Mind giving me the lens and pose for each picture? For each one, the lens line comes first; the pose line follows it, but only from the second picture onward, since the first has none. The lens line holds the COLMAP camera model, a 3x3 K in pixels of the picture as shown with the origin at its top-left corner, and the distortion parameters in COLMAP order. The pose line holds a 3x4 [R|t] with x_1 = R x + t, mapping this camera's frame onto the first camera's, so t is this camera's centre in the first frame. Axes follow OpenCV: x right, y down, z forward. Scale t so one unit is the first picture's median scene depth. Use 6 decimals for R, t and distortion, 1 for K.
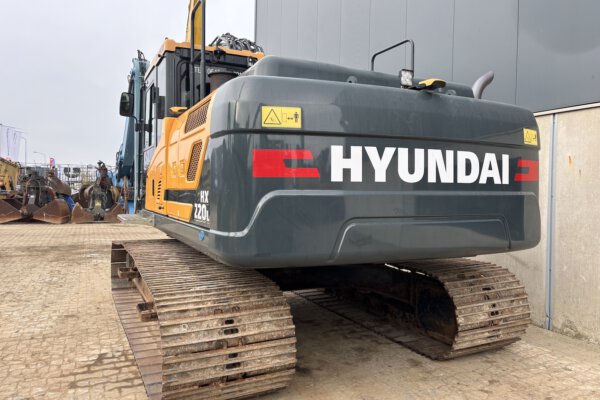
lens RADIAL K [[453.9, 0, 300.5], [0, 453.9, 194.6], [0, 0, 1]] dist [0.044562, -0.054156]
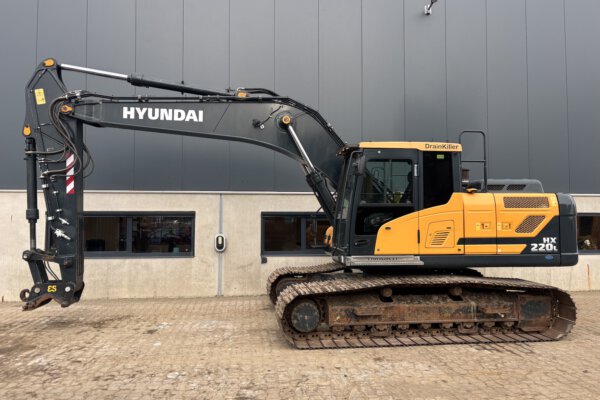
lens RADIAL K [[453.5, 0, 300.0], [0, 453.5, 200.0], [0, 0, 1]] dist [0.010057, 0.002819]
pose [[0.325085, 0.028064, 0.945268, -2.722034], [0.014161, 0.999303, -0.034538, -0.132861], [-0.945579, 0.024614, 0.324461, 1.395328]]
